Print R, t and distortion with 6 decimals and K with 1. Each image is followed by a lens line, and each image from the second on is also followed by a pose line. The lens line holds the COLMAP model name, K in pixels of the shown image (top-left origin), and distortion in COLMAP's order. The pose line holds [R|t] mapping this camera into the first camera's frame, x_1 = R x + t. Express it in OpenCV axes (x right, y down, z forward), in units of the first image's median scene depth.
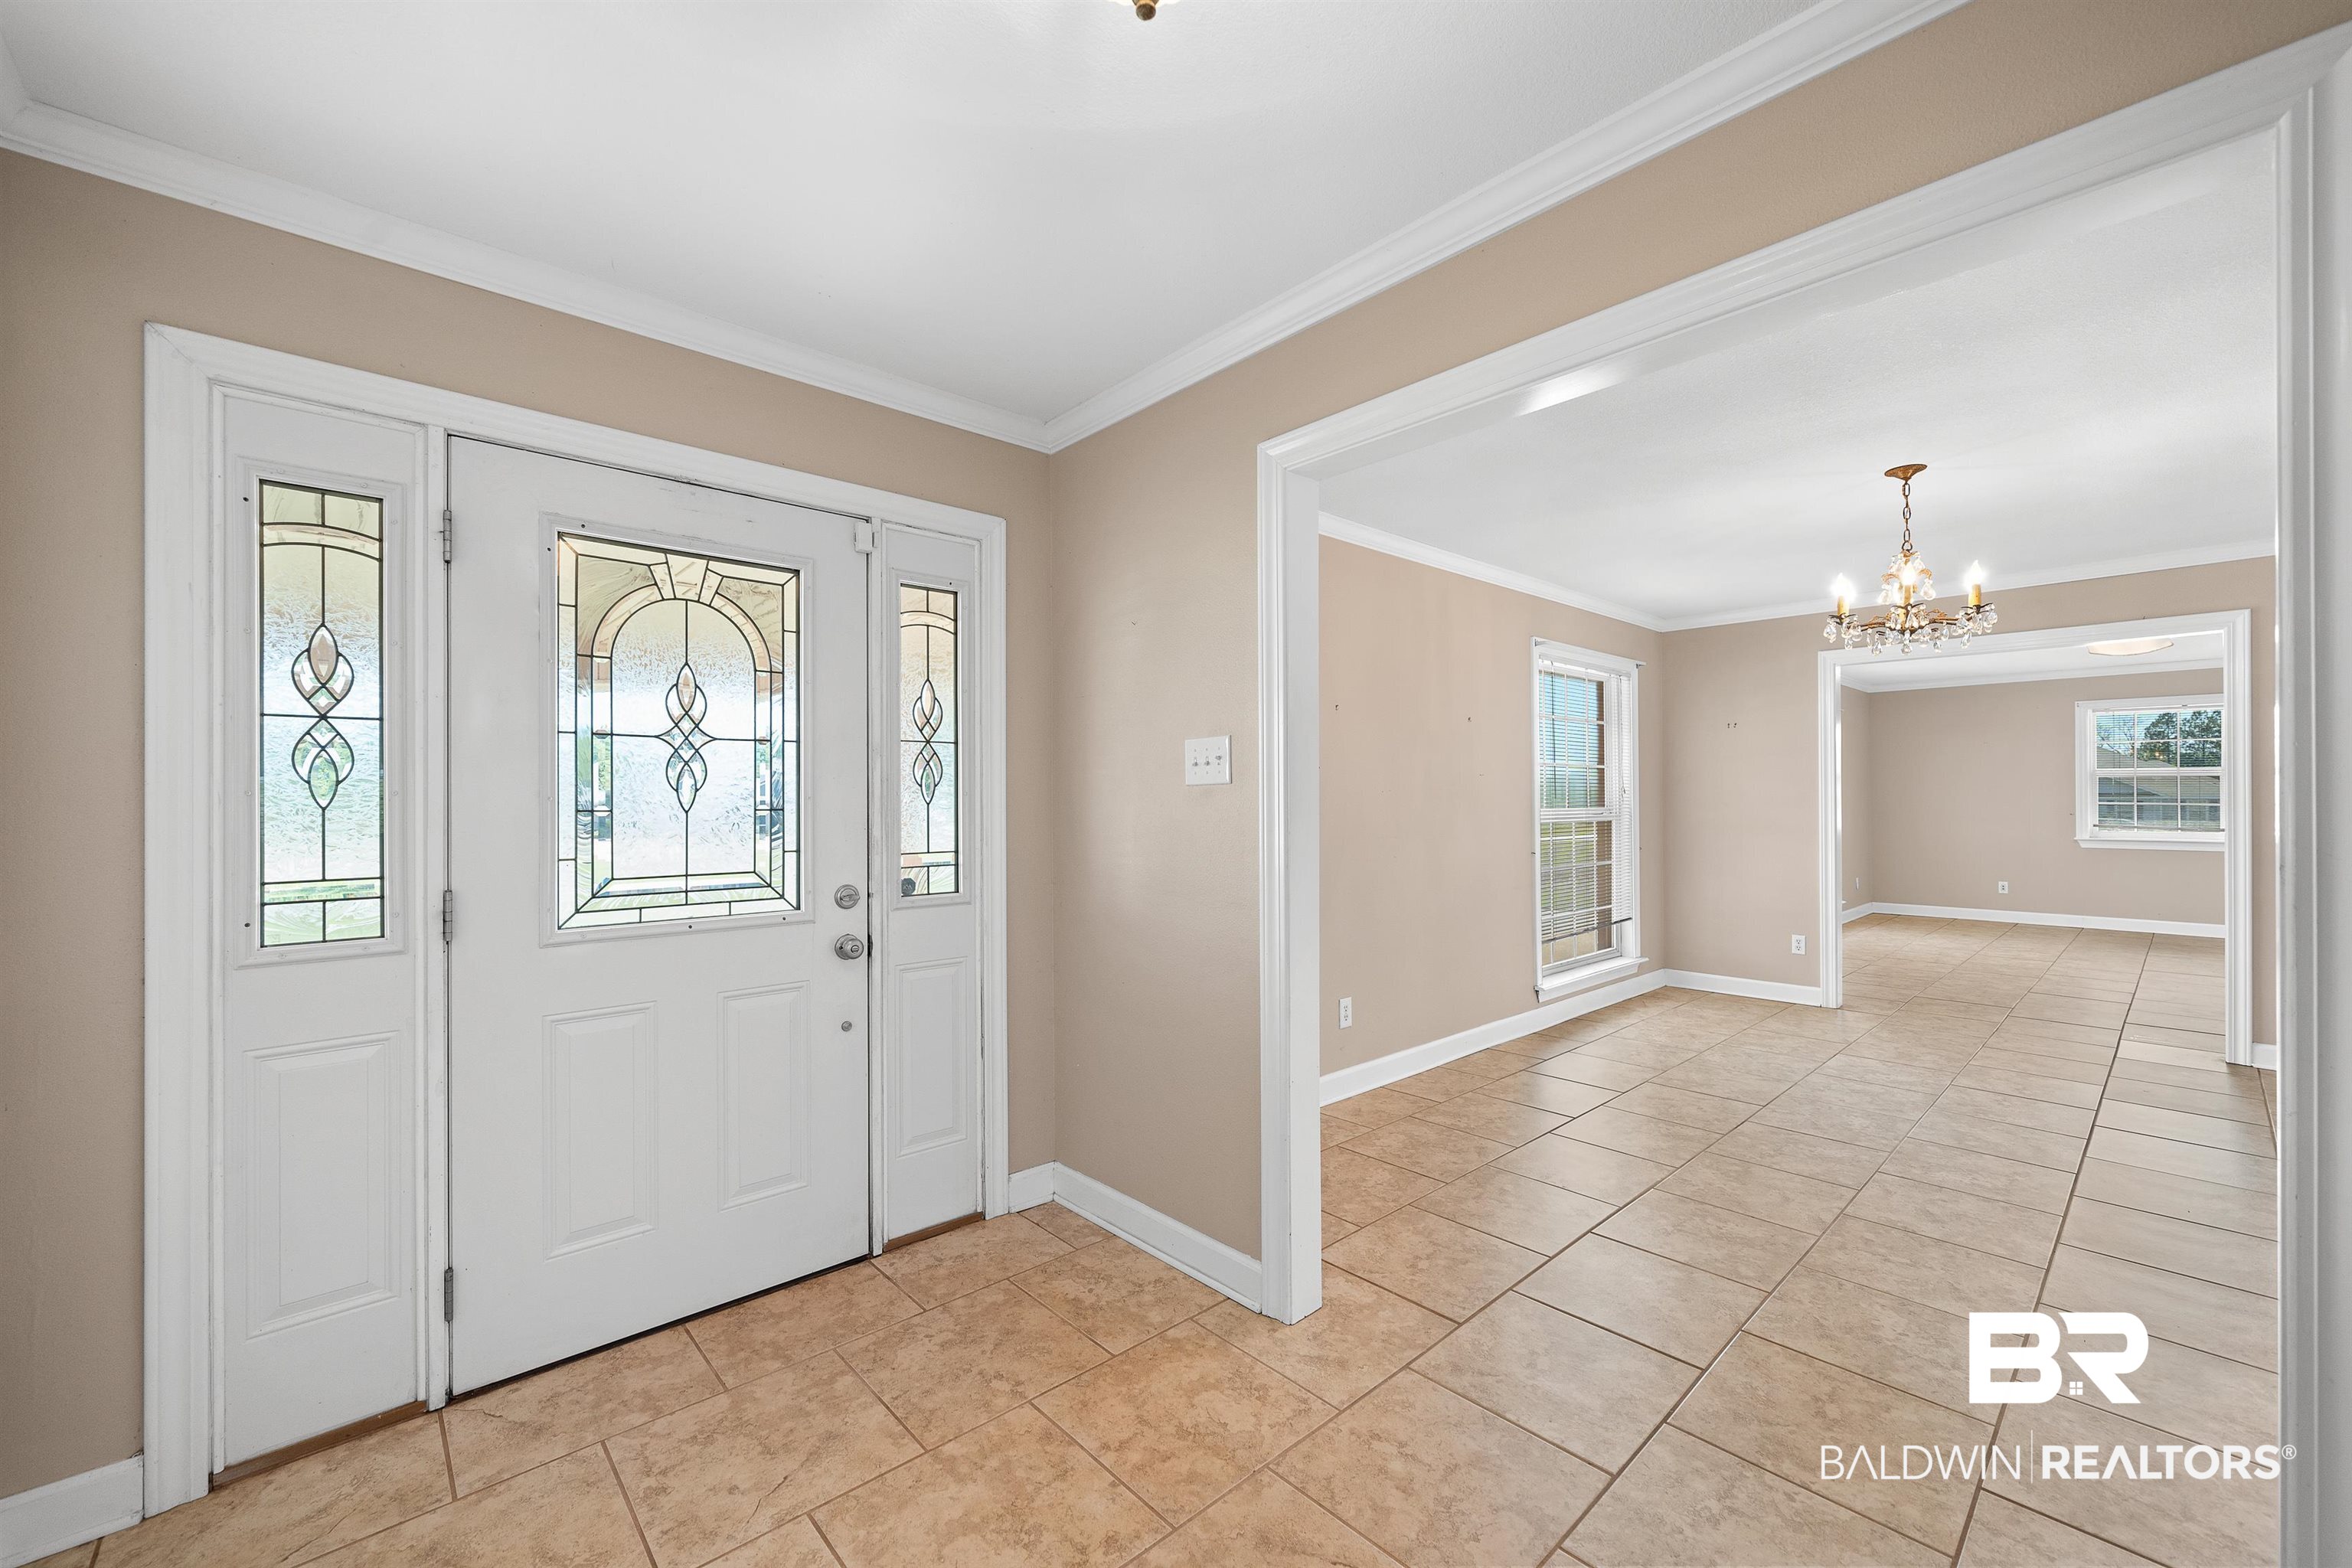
lens RADIAL K [[932.6, 0, 1193.2], [0, 932.6, 771.8], [0, 0, 1]] dist [0.001611, -0.000168]
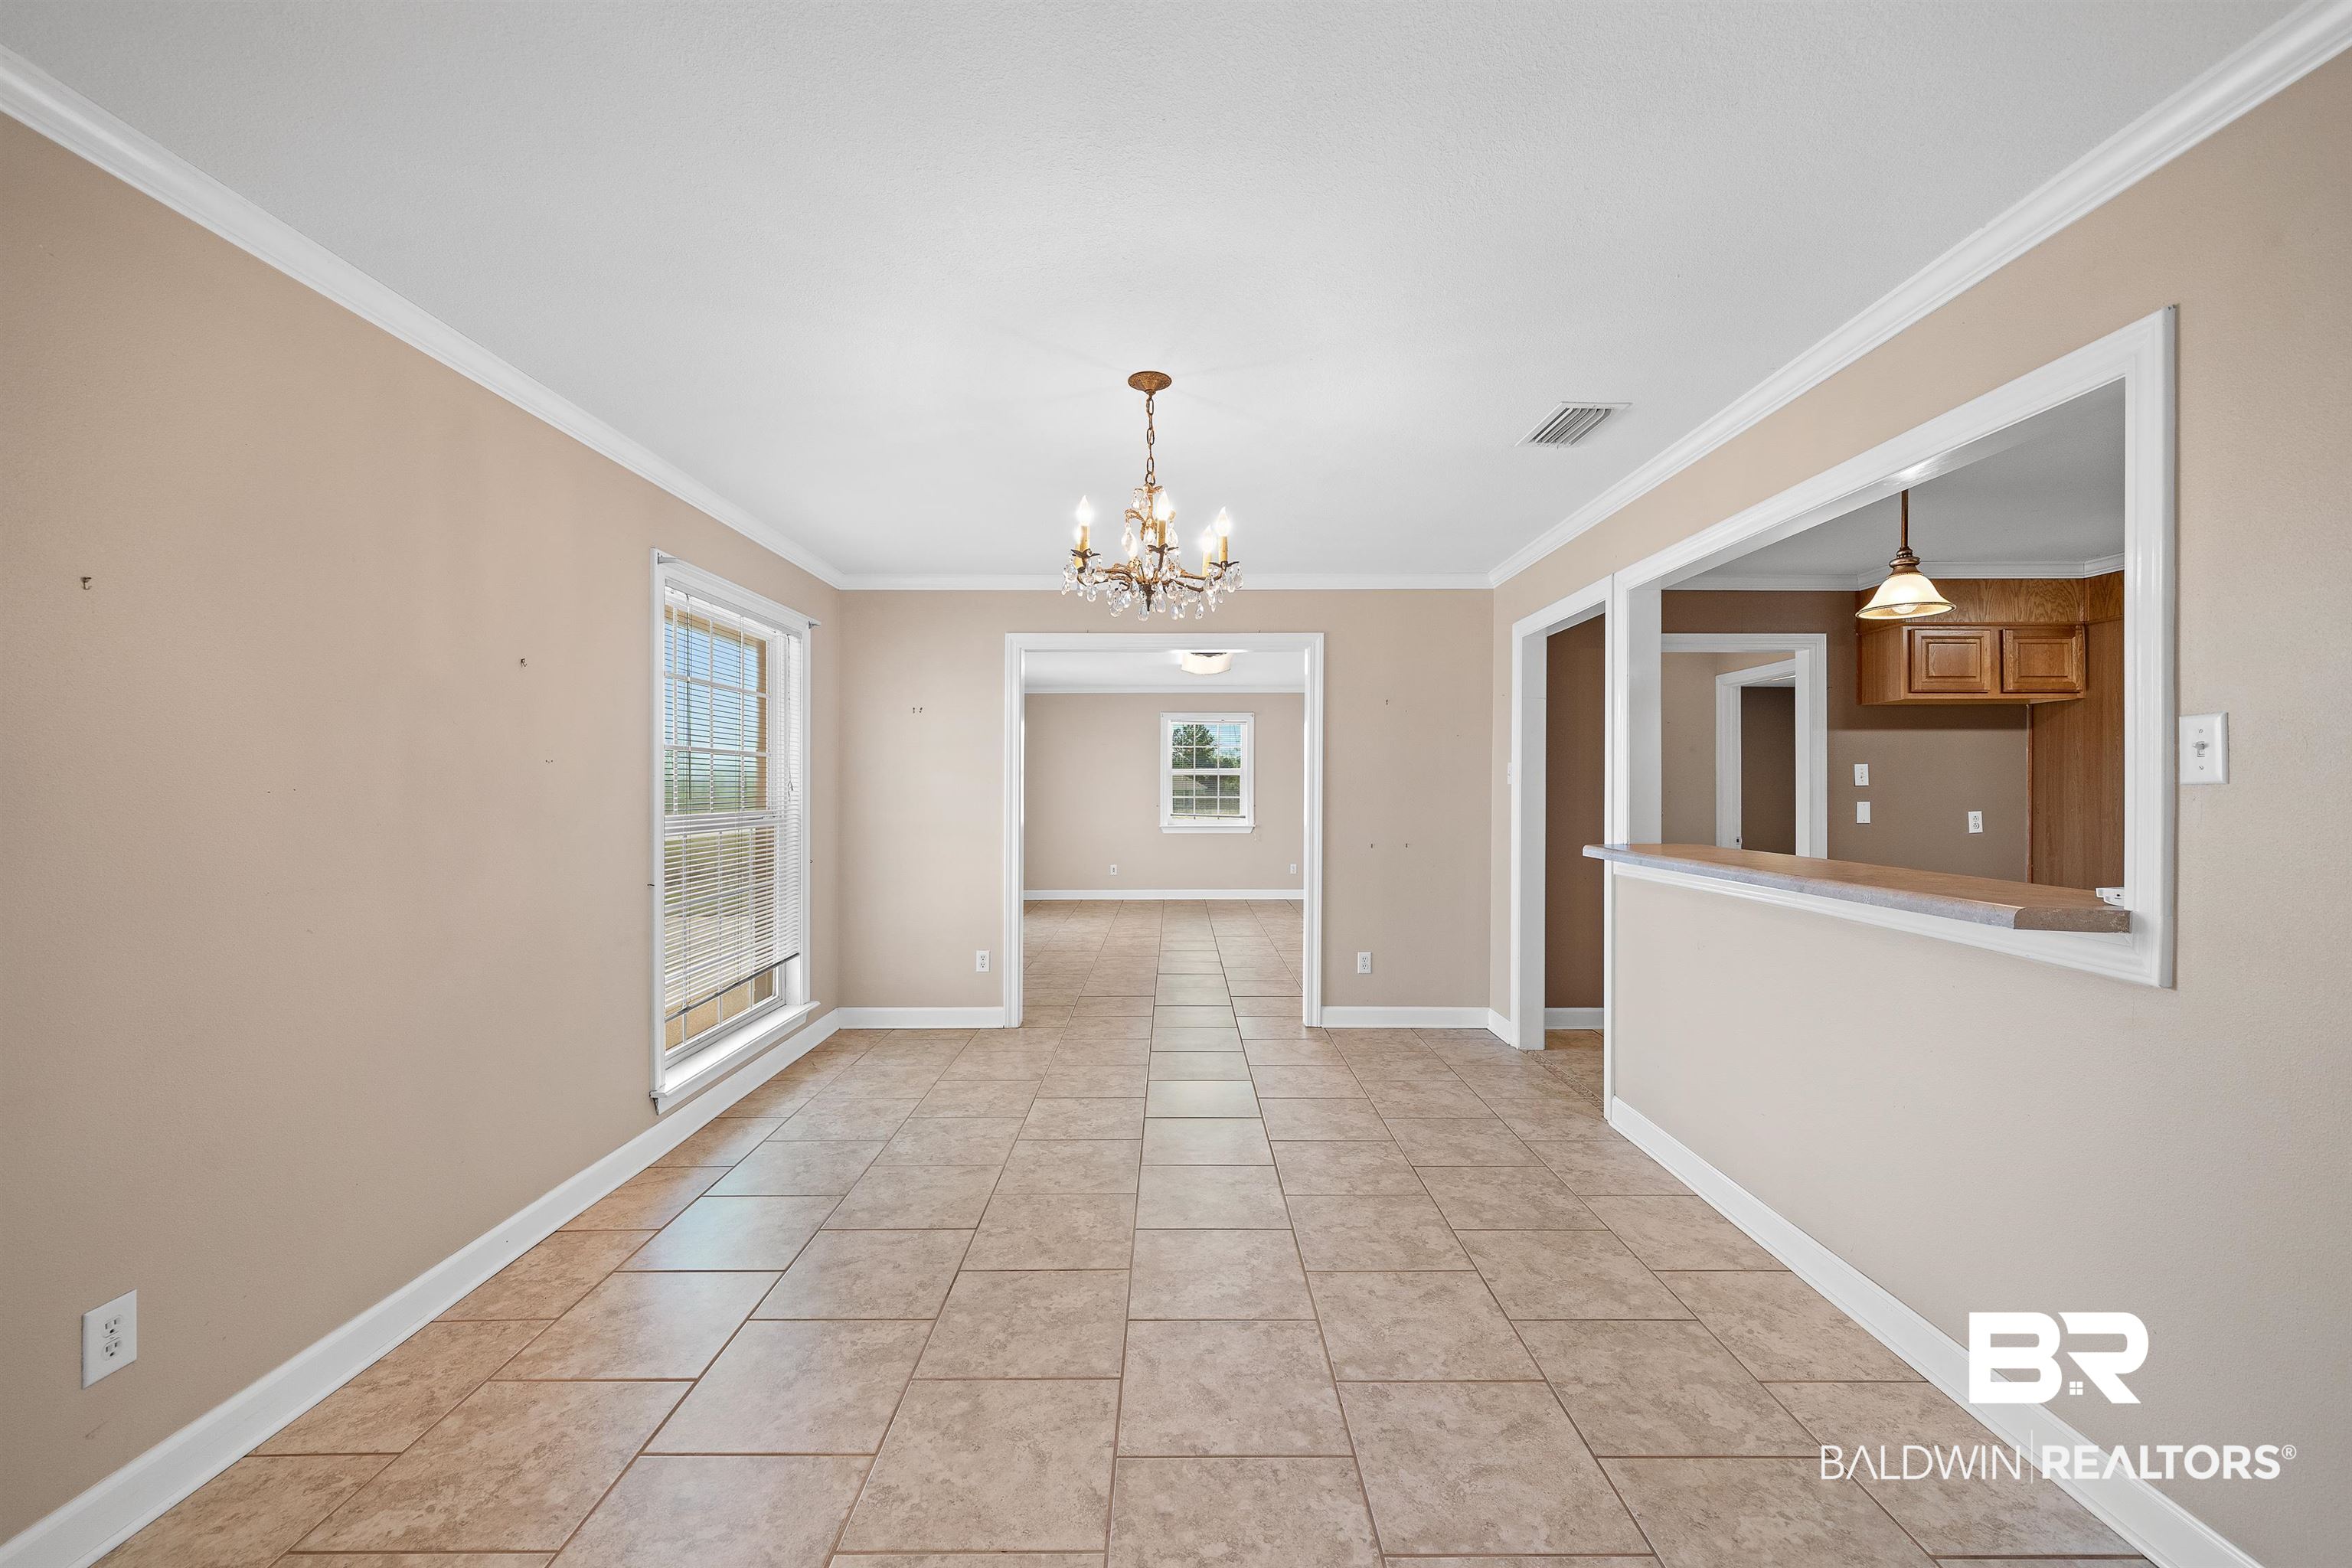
lens RADIAL K [[932.6, 0, 1177.9], [0, 932.6, 792.1], [0, 0, 1]] dist [0.001611, -0.000168]
pose [[0.678521, -0.002222, 0.734578, 0.158121], [-0.020867, 0.999534, 0.022297, 0.001511], [-0.734285, -0.030457, 0.678158, 0.341018]]
